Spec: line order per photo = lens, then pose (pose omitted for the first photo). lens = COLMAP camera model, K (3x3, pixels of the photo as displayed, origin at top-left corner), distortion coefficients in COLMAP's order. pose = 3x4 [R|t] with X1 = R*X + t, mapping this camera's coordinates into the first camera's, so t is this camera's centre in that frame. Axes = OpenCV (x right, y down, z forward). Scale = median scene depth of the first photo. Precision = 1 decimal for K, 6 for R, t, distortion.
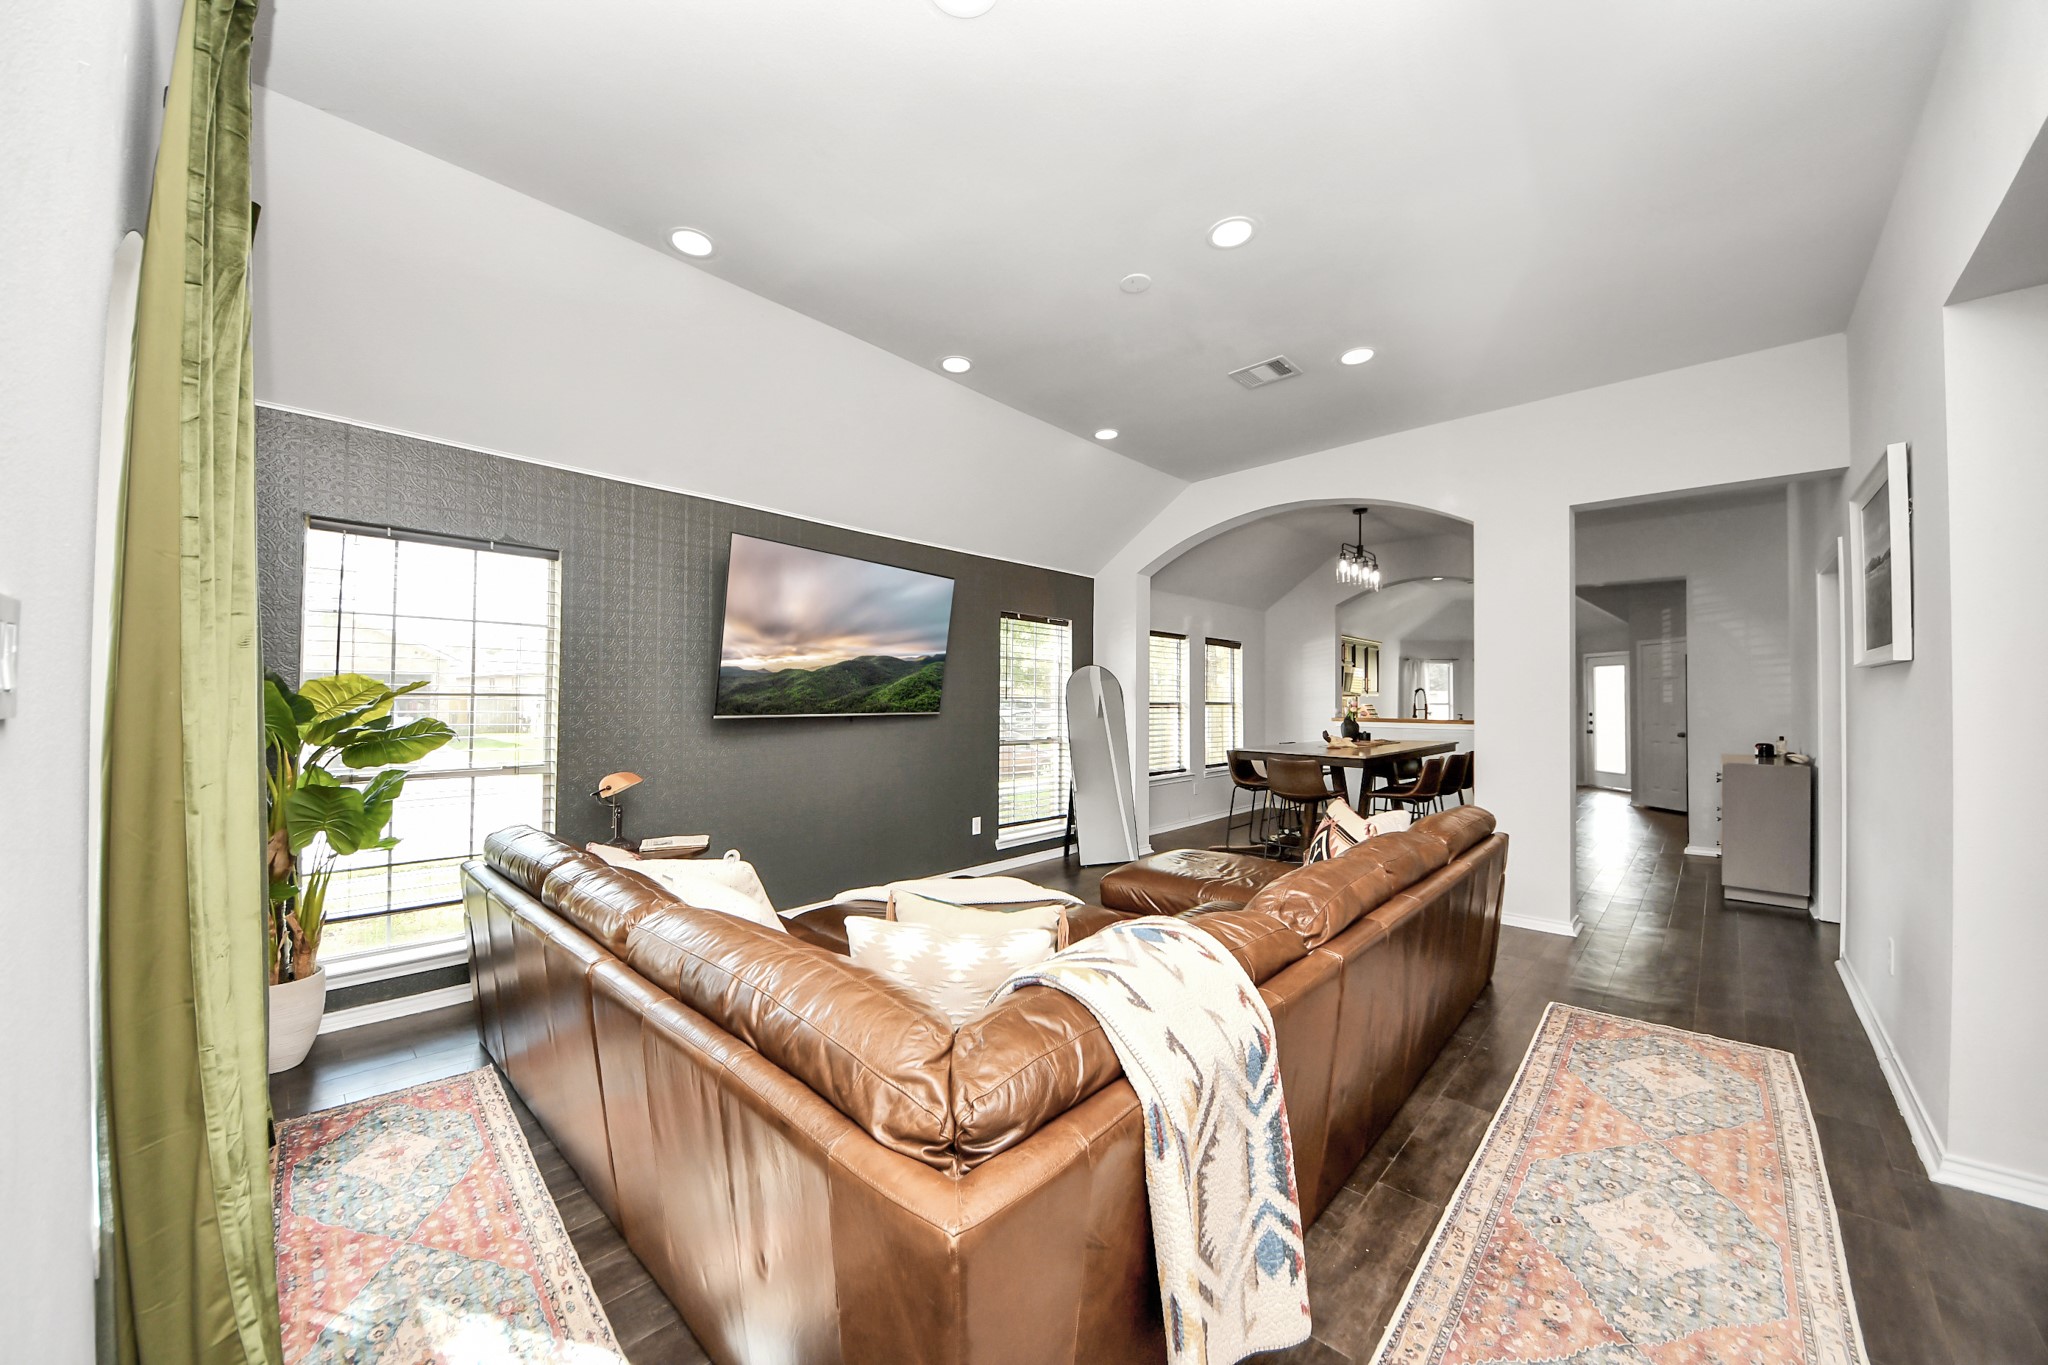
lens RADIAL K [[724.2, 0, 1024.0], [0, 724.2, 682.5], [0, 0, 1]] dist [0.022877, -0.021895]
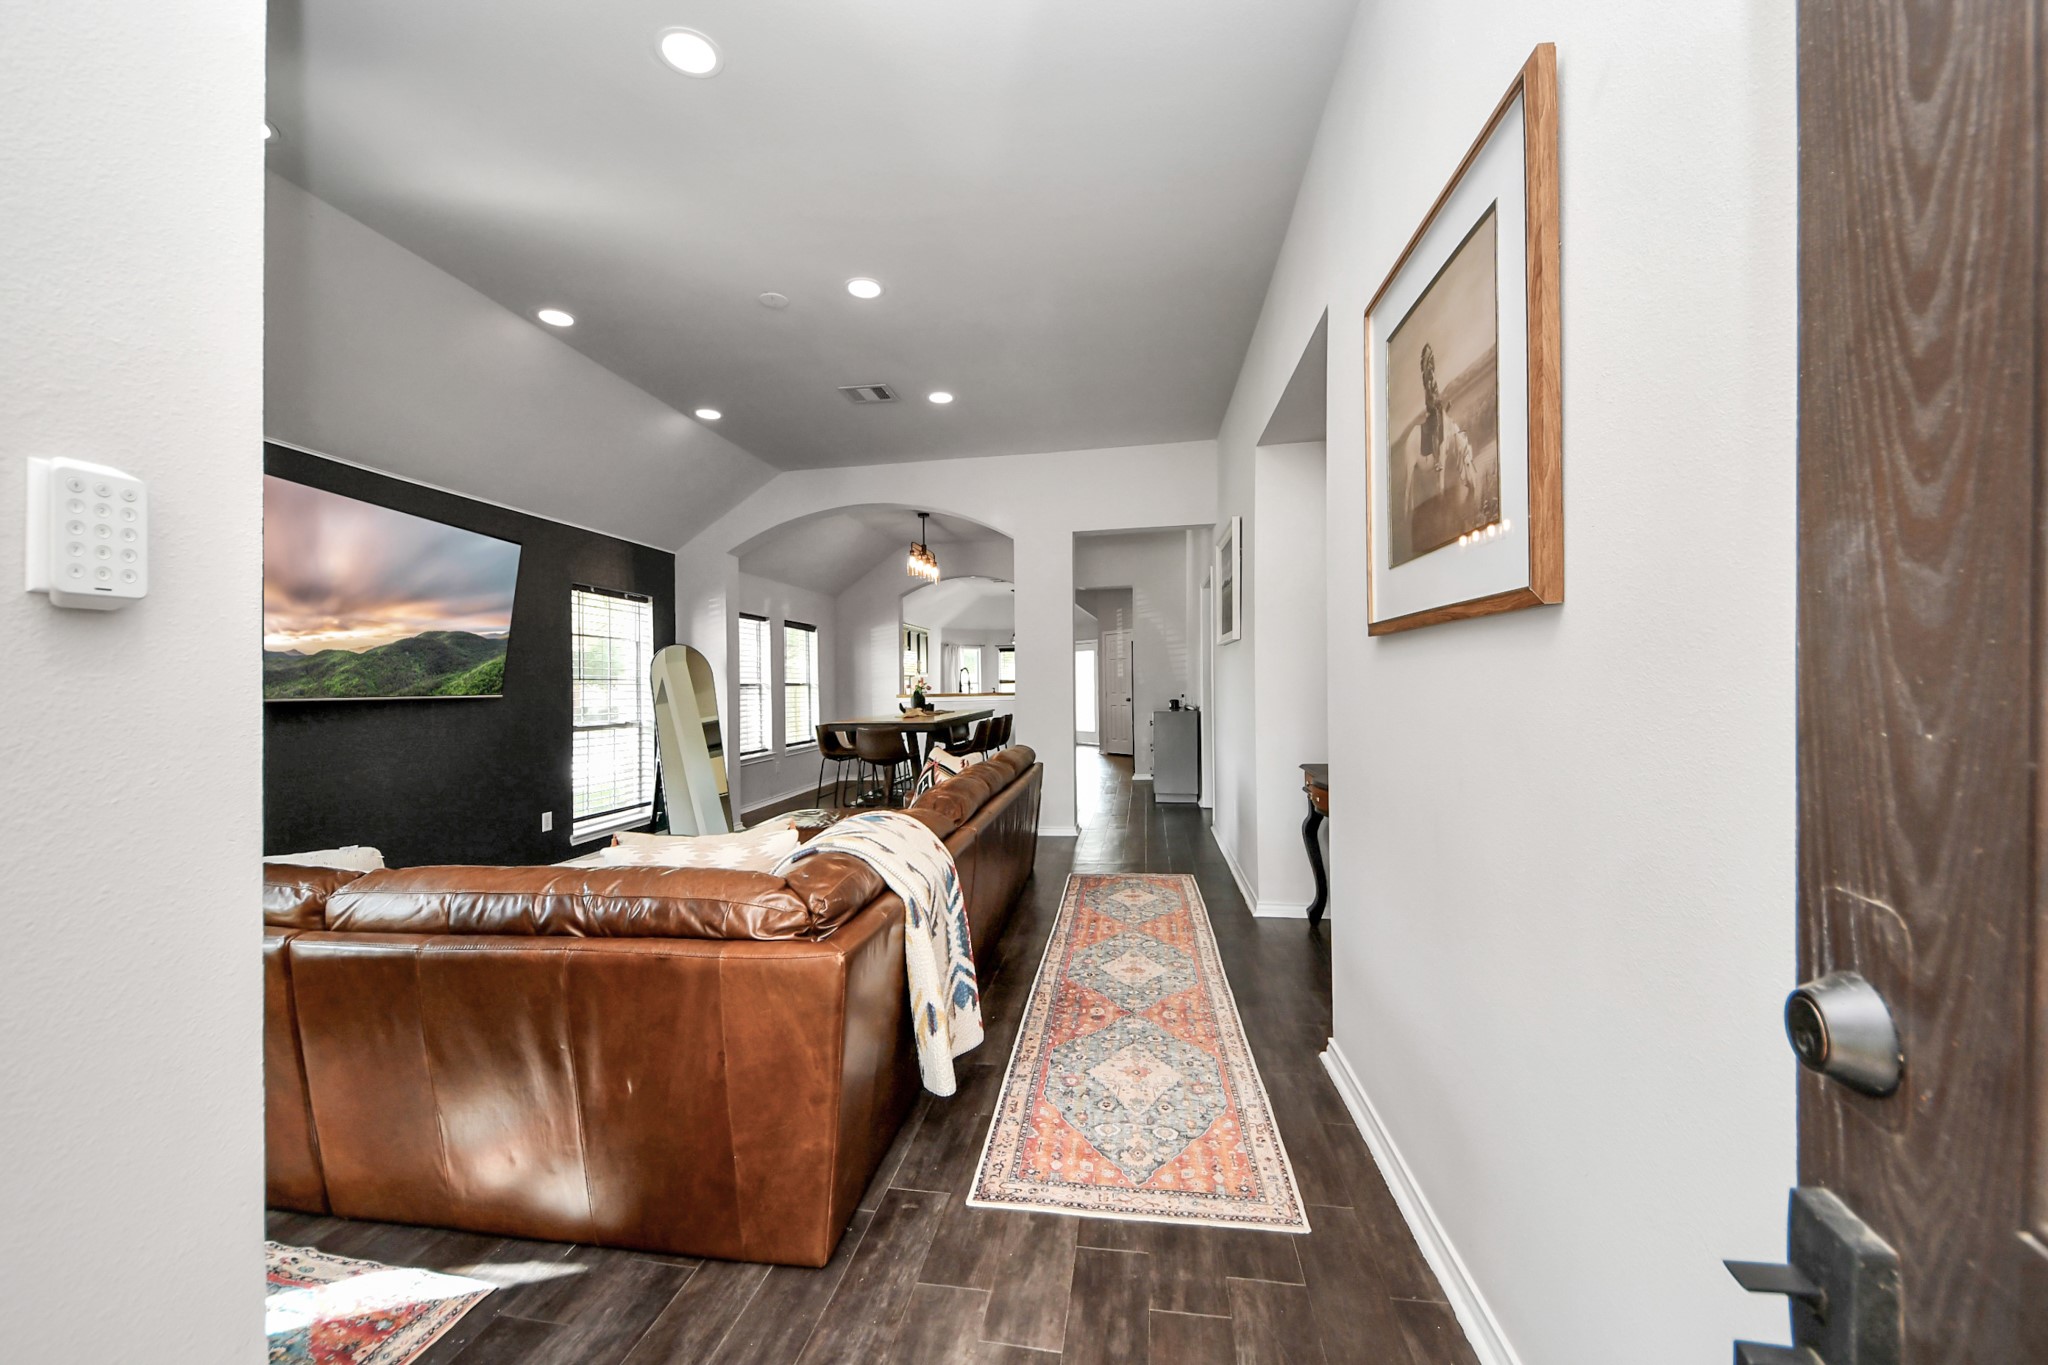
lens RADIAL K [[741.9, 0, 1006.8], [0, 741.9, 683.6], [0, 0, 1]] dist [0.009616, -0.010696]
pose [[0.837034, -0.018837, 0.546826, -0.095997], [0.009060, 0.999747, 0.020572, 0.013865], [-0.547076, -0.012265, 0.836993, -0.086682]]
